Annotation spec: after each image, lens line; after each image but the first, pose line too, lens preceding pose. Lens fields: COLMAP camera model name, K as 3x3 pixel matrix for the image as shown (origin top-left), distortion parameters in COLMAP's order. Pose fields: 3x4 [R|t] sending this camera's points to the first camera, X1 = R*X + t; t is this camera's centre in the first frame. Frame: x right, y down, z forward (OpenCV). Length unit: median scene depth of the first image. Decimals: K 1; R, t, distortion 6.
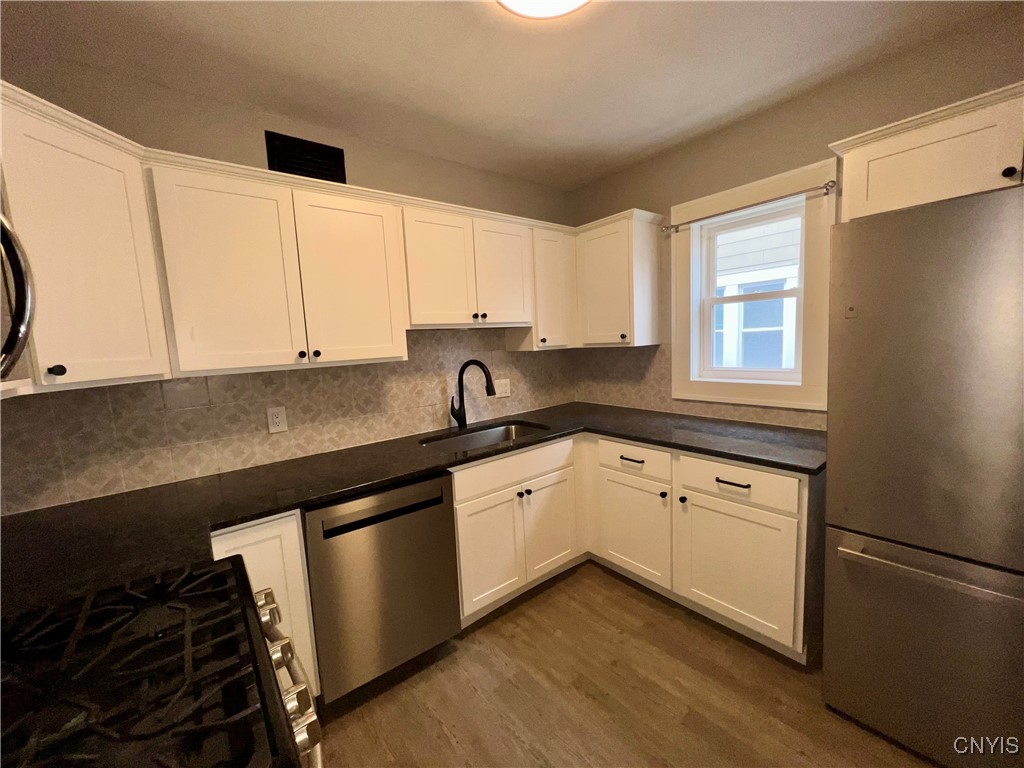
lens RADIAL K [[408.8, 0, 514.2], [0, 408.8, 385.4], [0, 0, 1]] dist [-0.000207, -0.000223]
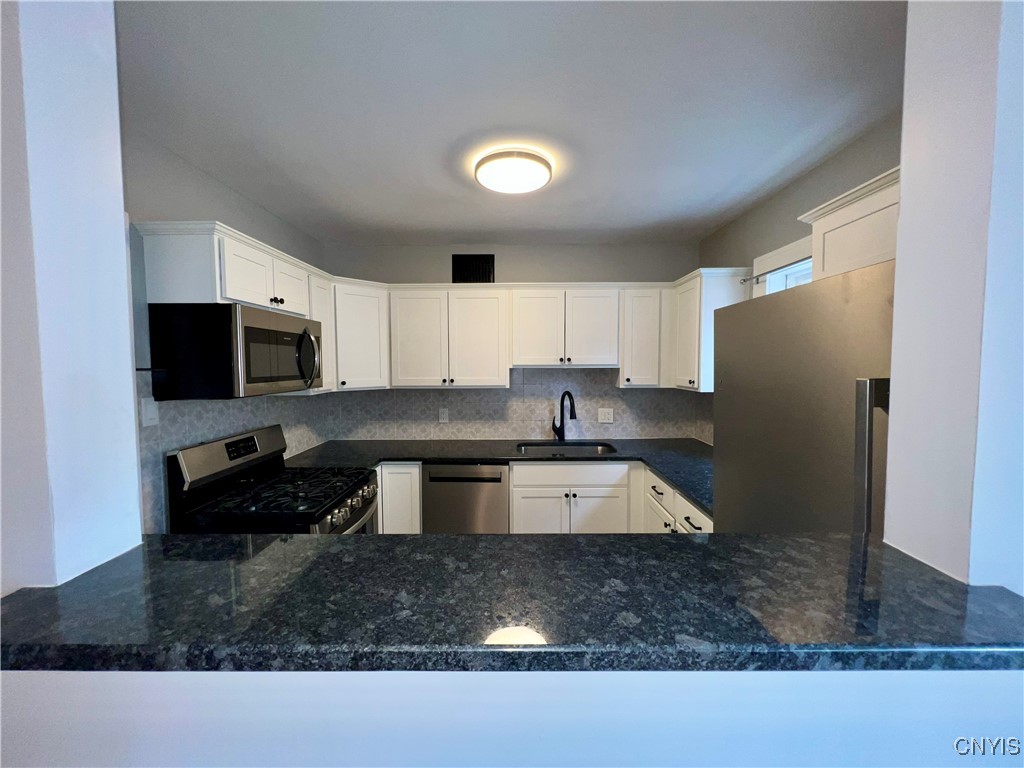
lens RADIAL K [[408.8, 0, 514.2], [0, 408.8, 385.4], [0, 0, 1]] dist [-0.000207, -0.000223]
pose [[0.774377, 0.081736, -0.627422, 0.635311], [-0.106026, 0.994362, -0.001321, -0.064155], [0.623777, 0.067546, 0.778678, -0.157189]]
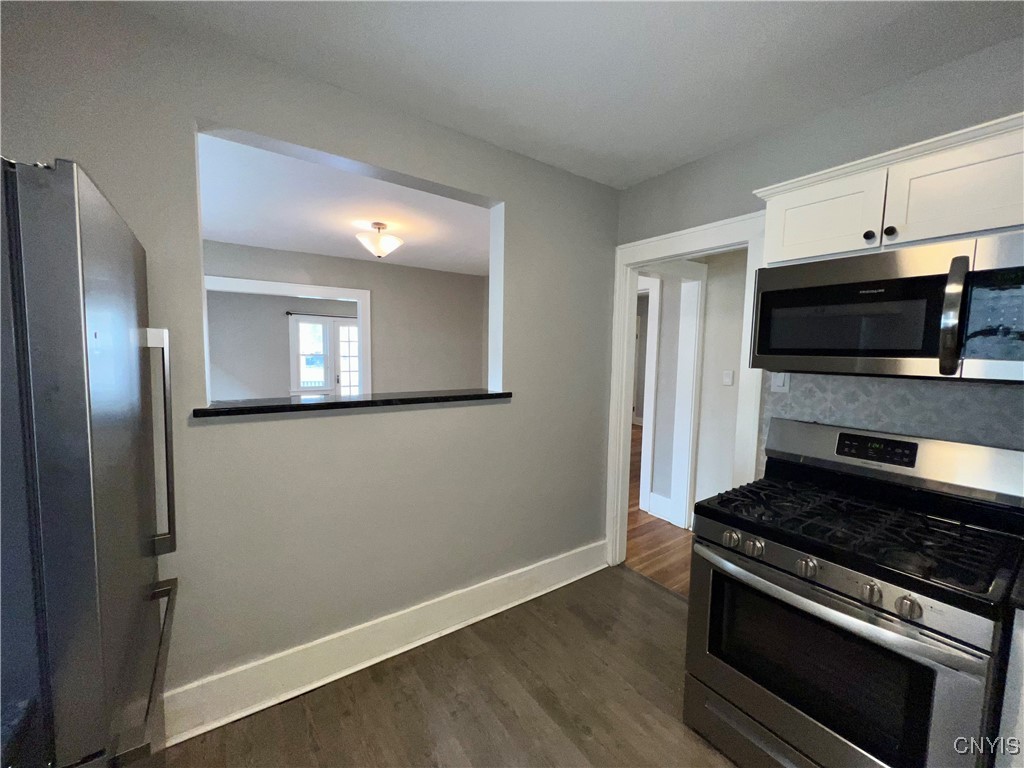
lens RADIAL K [[408.4, 0, 512.5], [0, 408.4, 385.0], [0, 0, 1]] dist [-0.001012, 0.000007]
pose [[-0.997332, 0.027761, 0.067509, 0.131223], [0.040272, 0.980626, 0.191707, -0.117561], [-0.060879, 0.193915, -0.979128, 0.878985]]
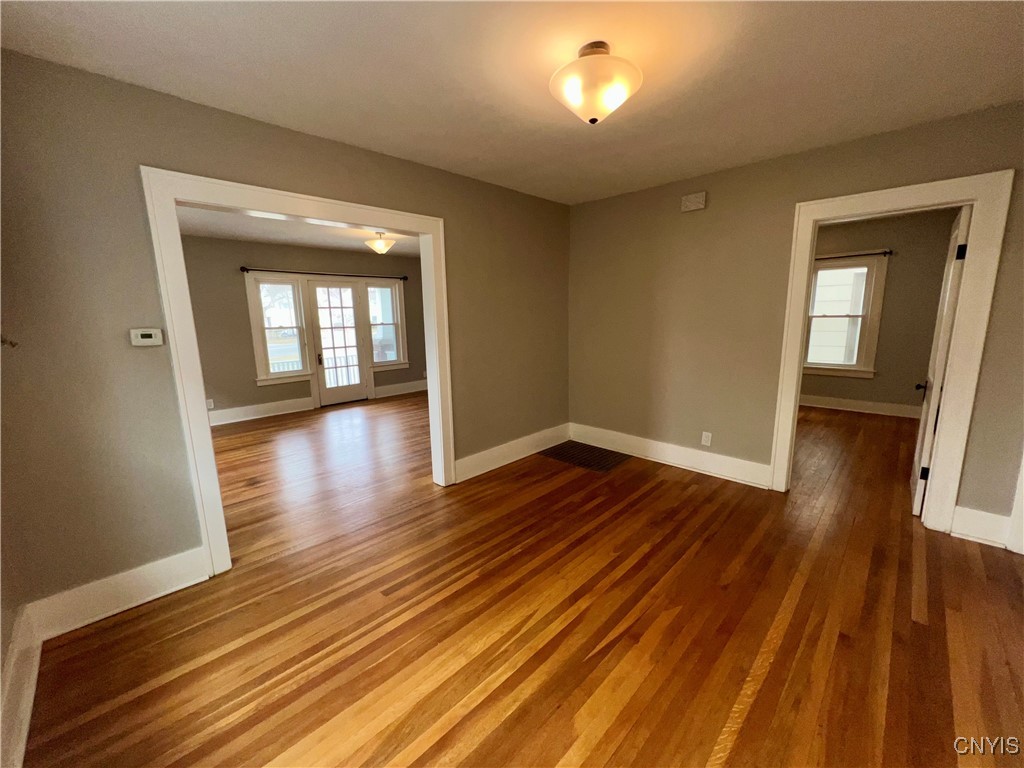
lens RADIAL K [[408.4, 0, 512.5], [0, 408.4, 385.0], [0, 0, 1]] dist [-0.001012, 0.000007]
pose [[-0.990815, 0.090042, -0.100886, 0.997415], [0.057694, 0.956240, 0.286839, -0.071304], [0.122298, 0.278384, -0.952652, 0.153853]]
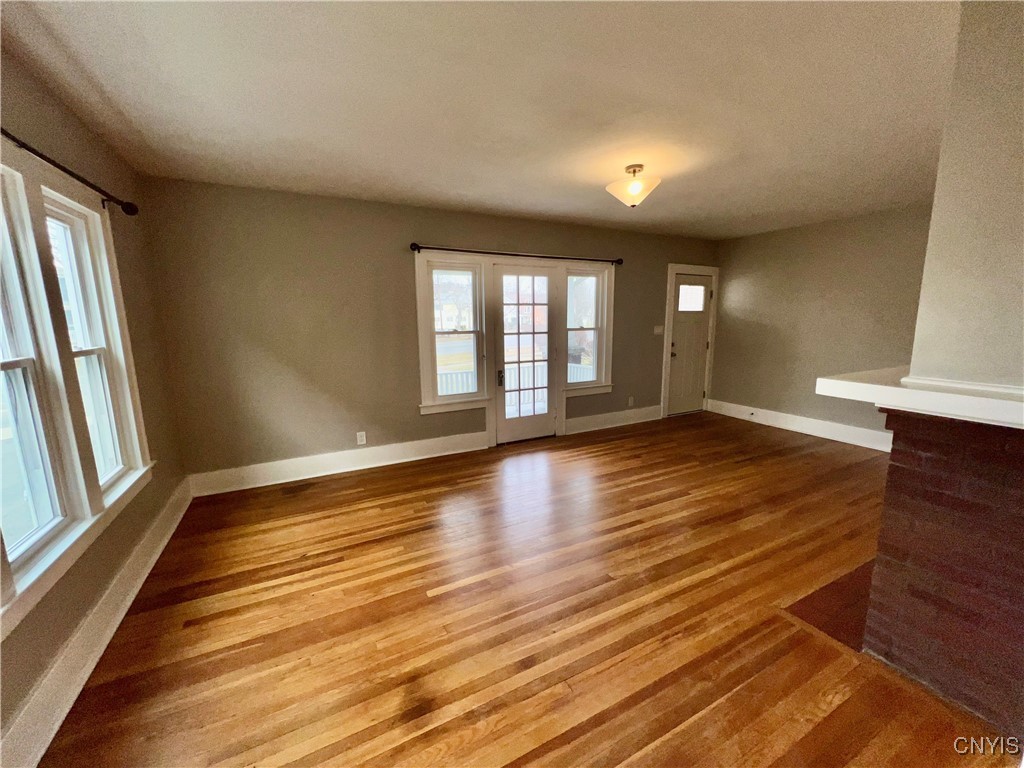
lens RADIAL K [[408.4, 0, 512.5], [0, 408.4, 385.0], [0, 0, 1]] dist [-0.001012, 0.000007]
pose [[-0.978446, 0.028312, 0.204555, 1.570410], [0.082509, 0.961653, 0.261565, 0.015682], [-0.189305, 0.272805, -0.943261, -0.917306]]
